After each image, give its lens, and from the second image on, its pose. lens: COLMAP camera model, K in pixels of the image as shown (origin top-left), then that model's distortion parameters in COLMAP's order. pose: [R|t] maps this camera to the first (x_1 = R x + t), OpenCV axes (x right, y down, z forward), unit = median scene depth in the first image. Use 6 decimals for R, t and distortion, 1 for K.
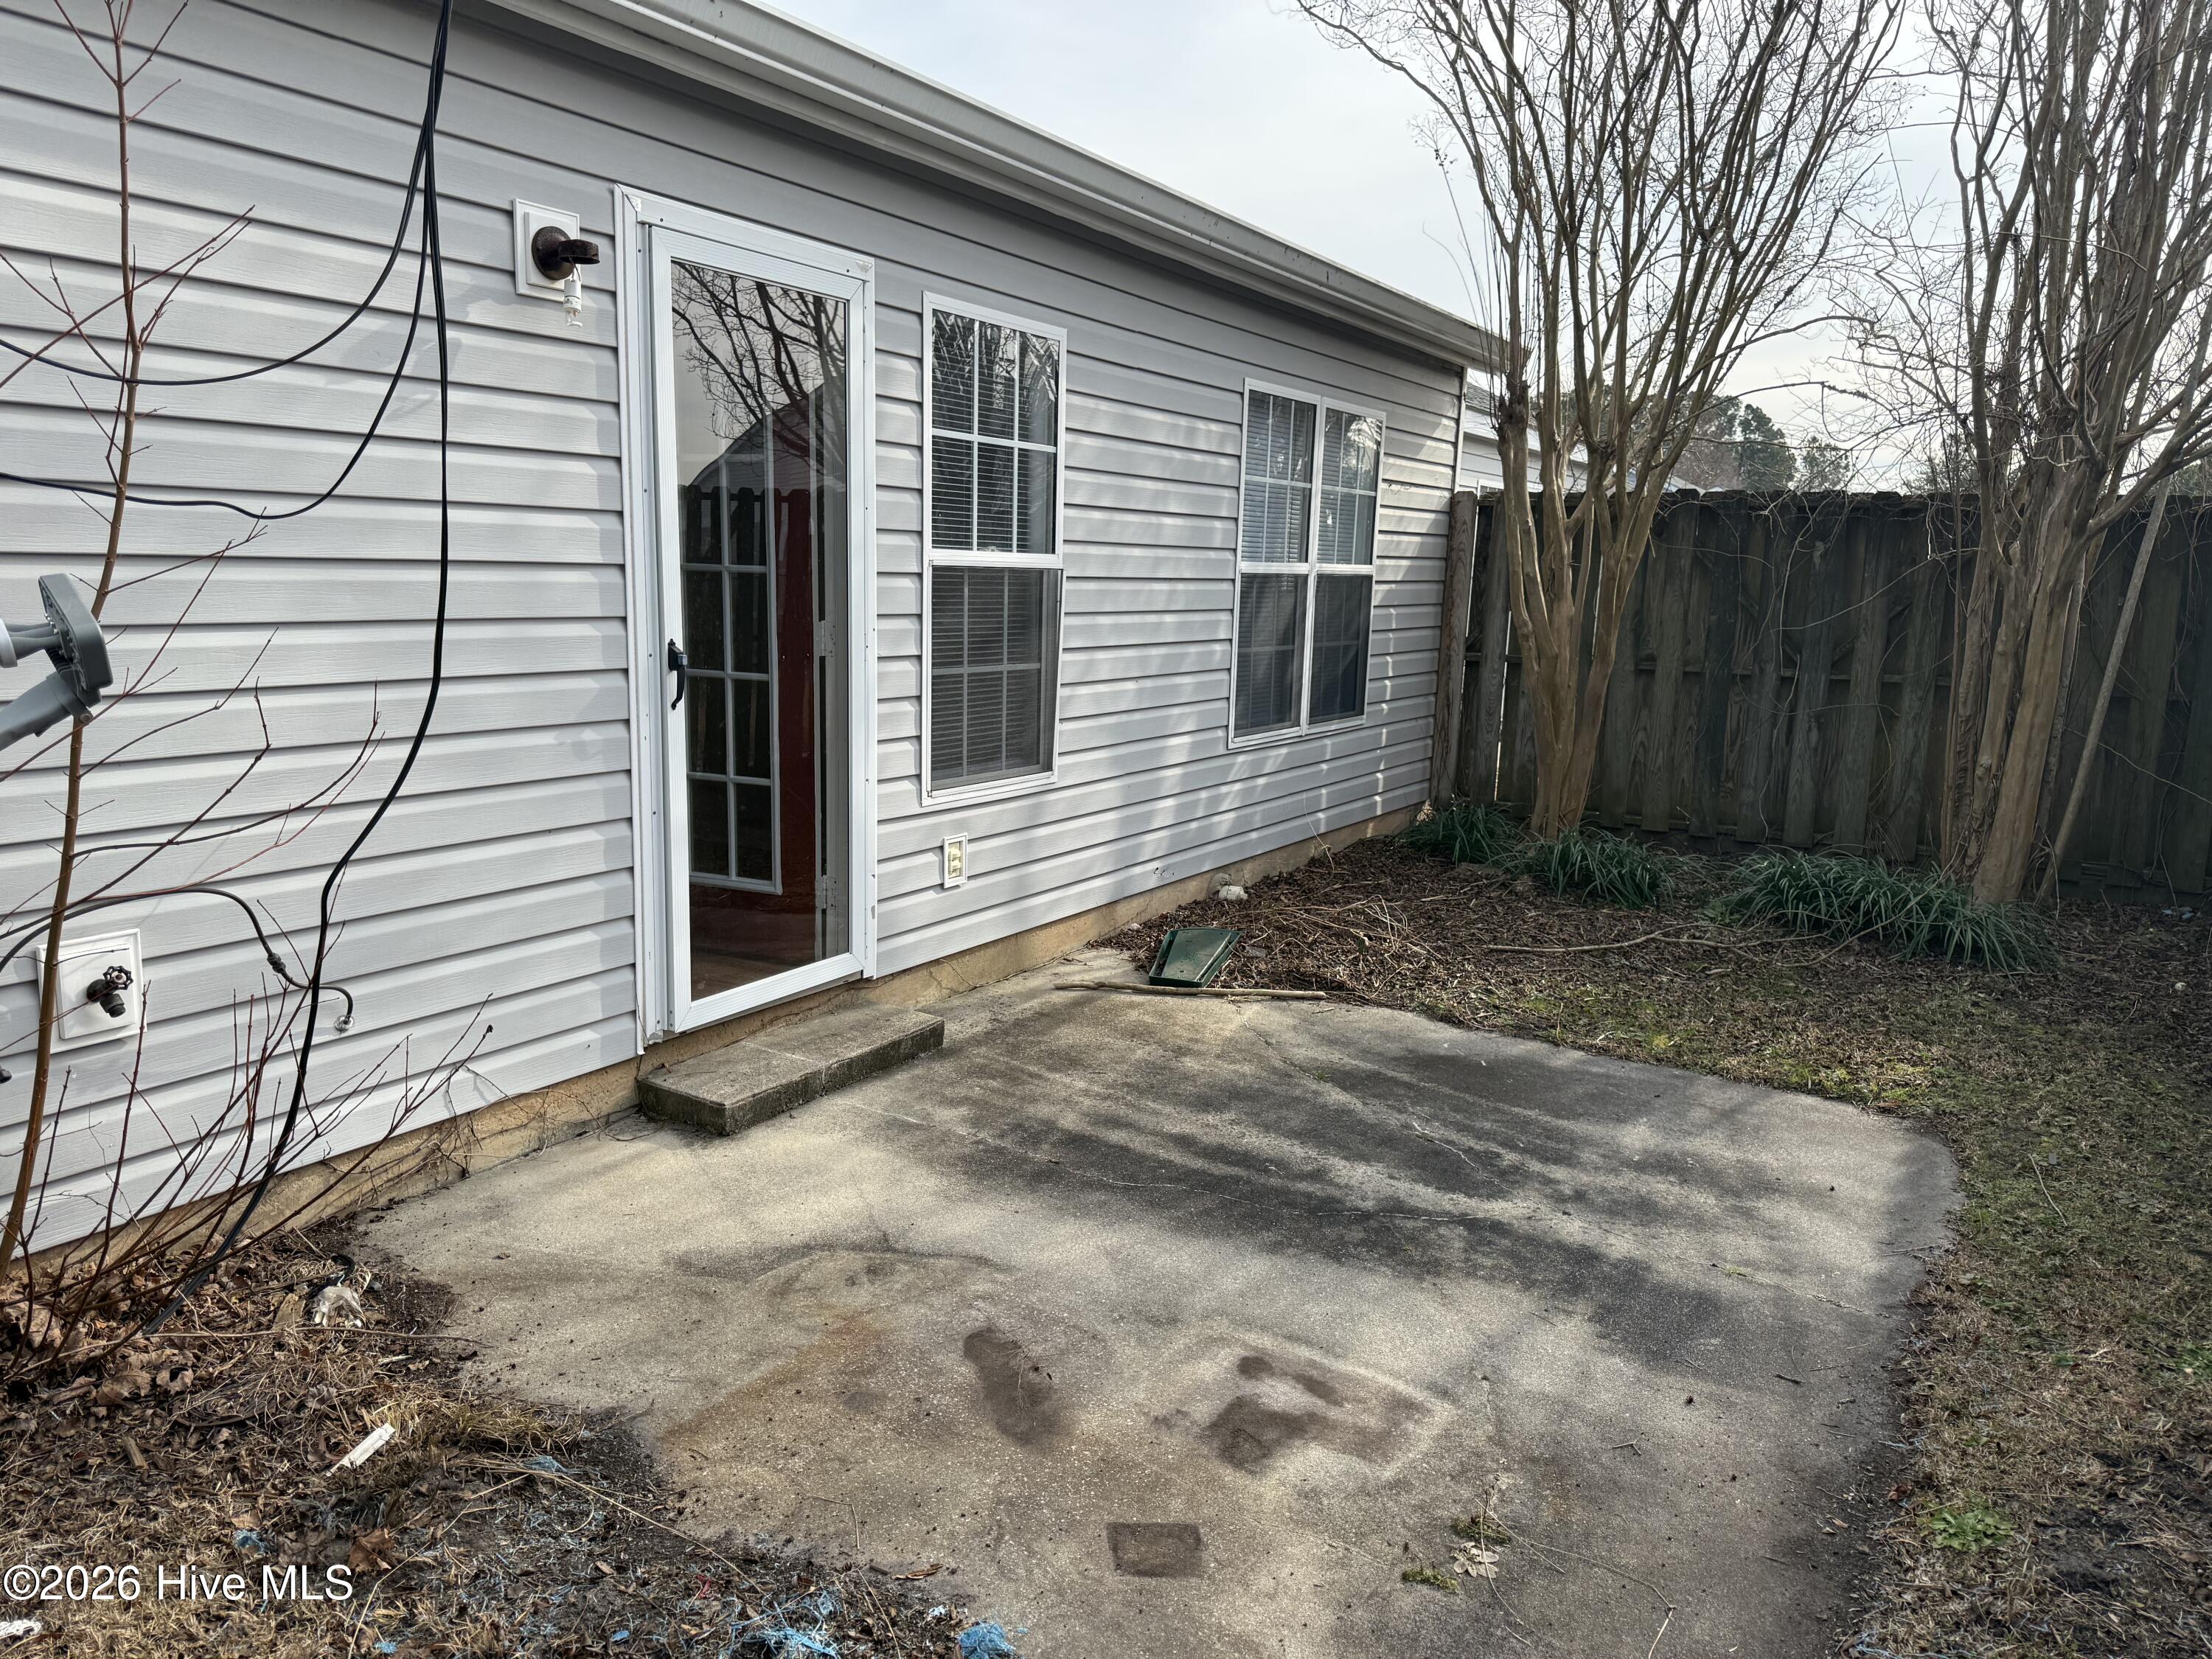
lens RADIAL K [[1542.3, 0, 1106.0], [0, 1542.3, 829.5], [0, 0, 1]] dist [0.135021, -0.191321]
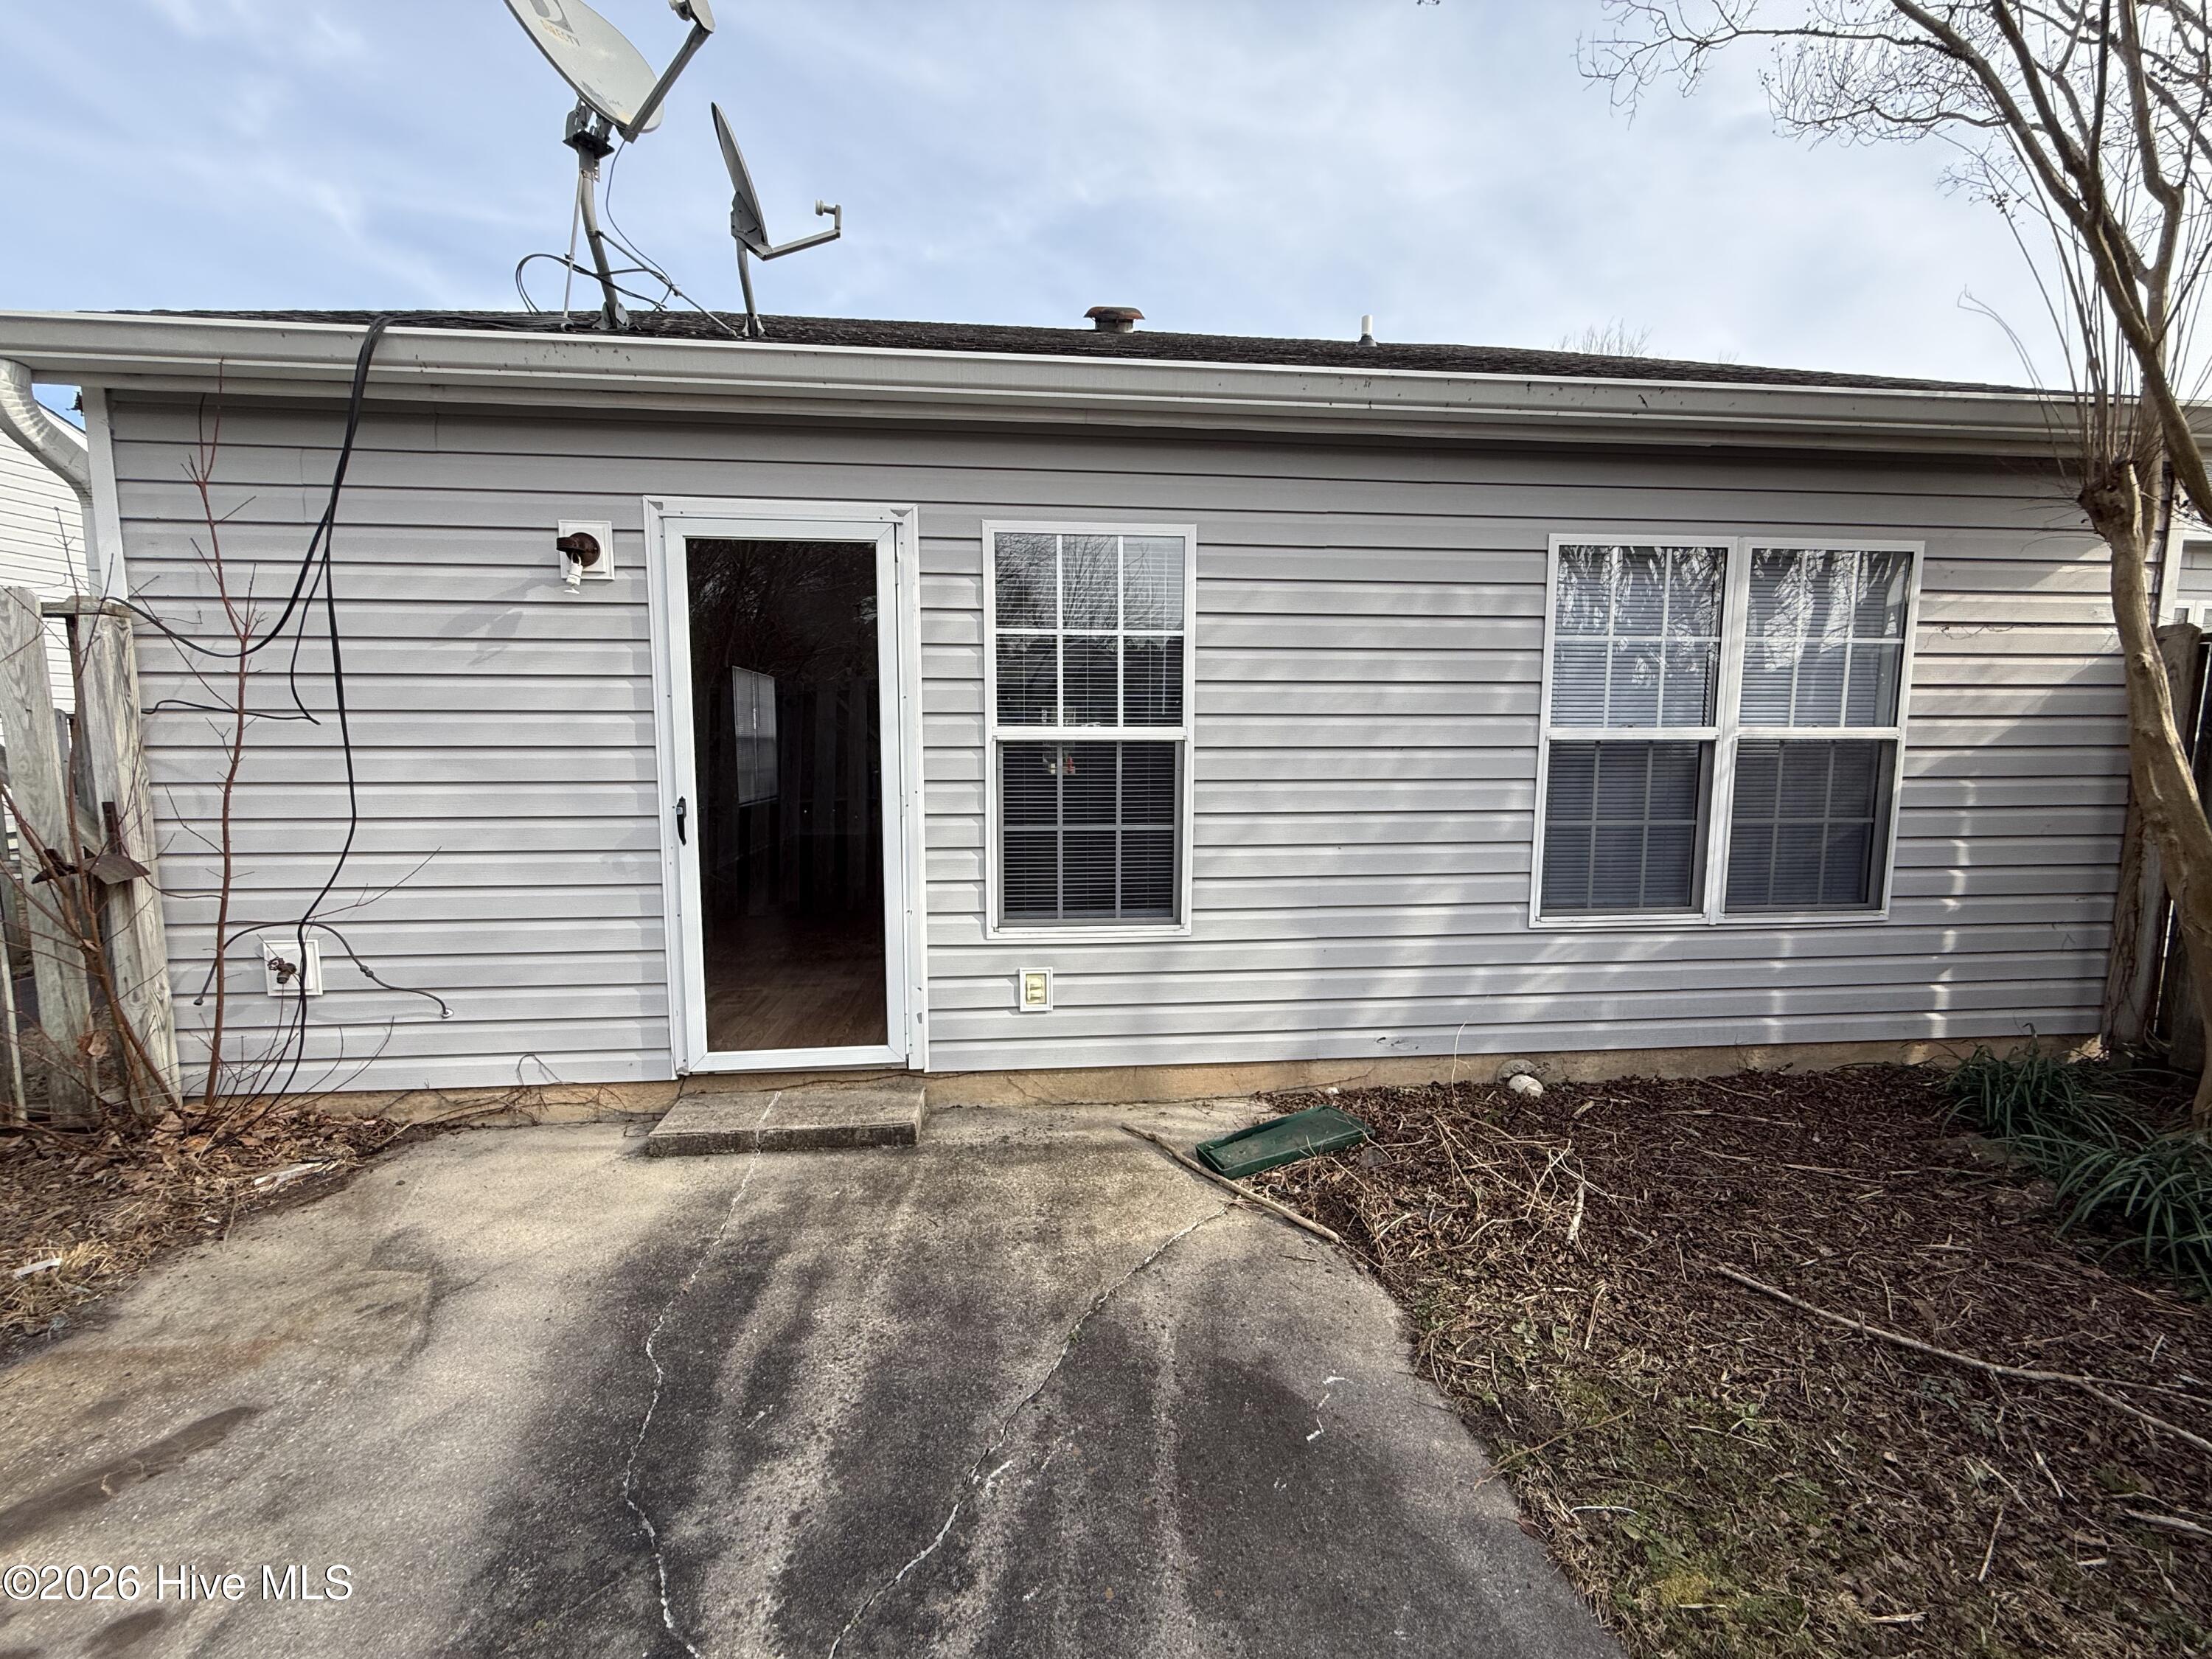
lens RADIAL K [[881.8, 0, 1106.0], [0, 881.8, 829.5], [0, 0, 1]] dist [0.001198, -0.000212]
pose [[0.596748, 0.053180, -0.800664, 0.483540], [-0.118287, 0.992731, -0.022224, -0.095796], [0.793662, 0.107970, 0.598701, 0.661756]]
